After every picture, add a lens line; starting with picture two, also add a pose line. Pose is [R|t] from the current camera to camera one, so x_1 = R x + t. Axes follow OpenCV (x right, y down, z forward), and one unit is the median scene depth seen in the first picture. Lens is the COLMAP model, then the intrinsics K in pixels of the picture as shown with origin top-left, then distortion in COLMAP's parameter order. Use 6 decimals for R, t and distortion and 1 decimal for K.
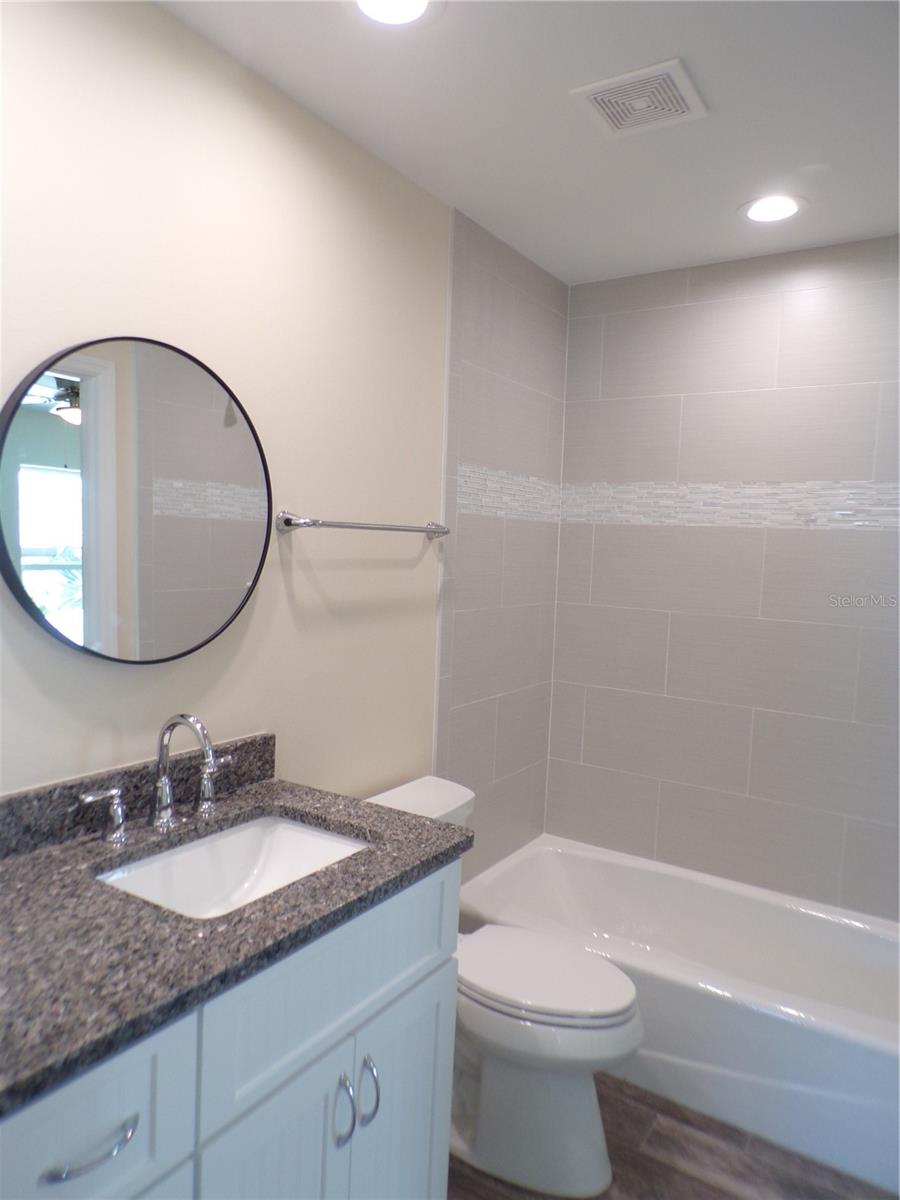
lens RADIAL K [[817.9, 0, 438.9], [0, 817.9, 601.5], [0, 0, 1]] dist [0.009793, 0.001141]
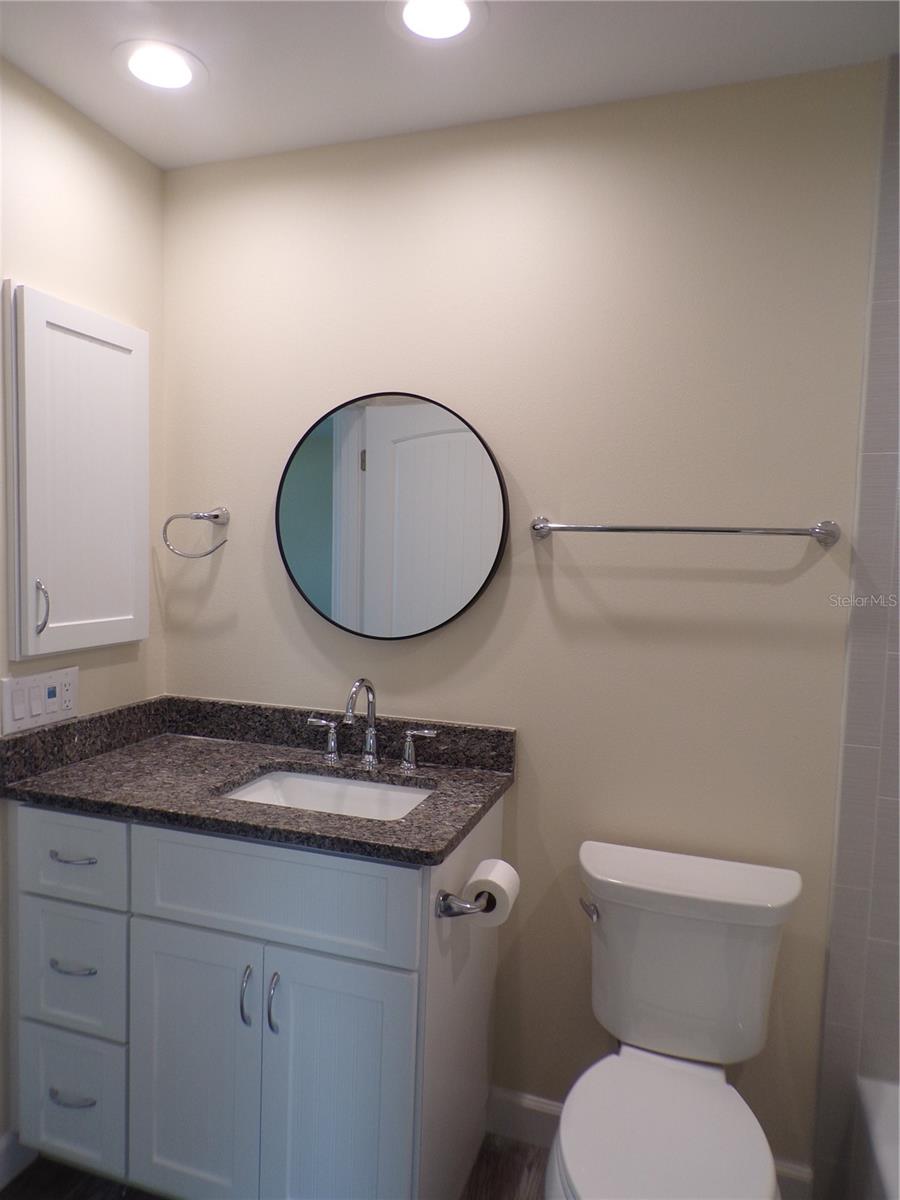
lens RADIAL K [[817.9, 0, 438.8], [0, 817.9, 599.6], [0, 0, 1]] dist [0.009793, 0.001141]
pose [[0.248476, 0.032377, -0.968097, 0.917200], [-0.086888, 0.996157, 0.011014, -0.010104], [0.964733, 0.081379, 0.250334, 0.746271]]
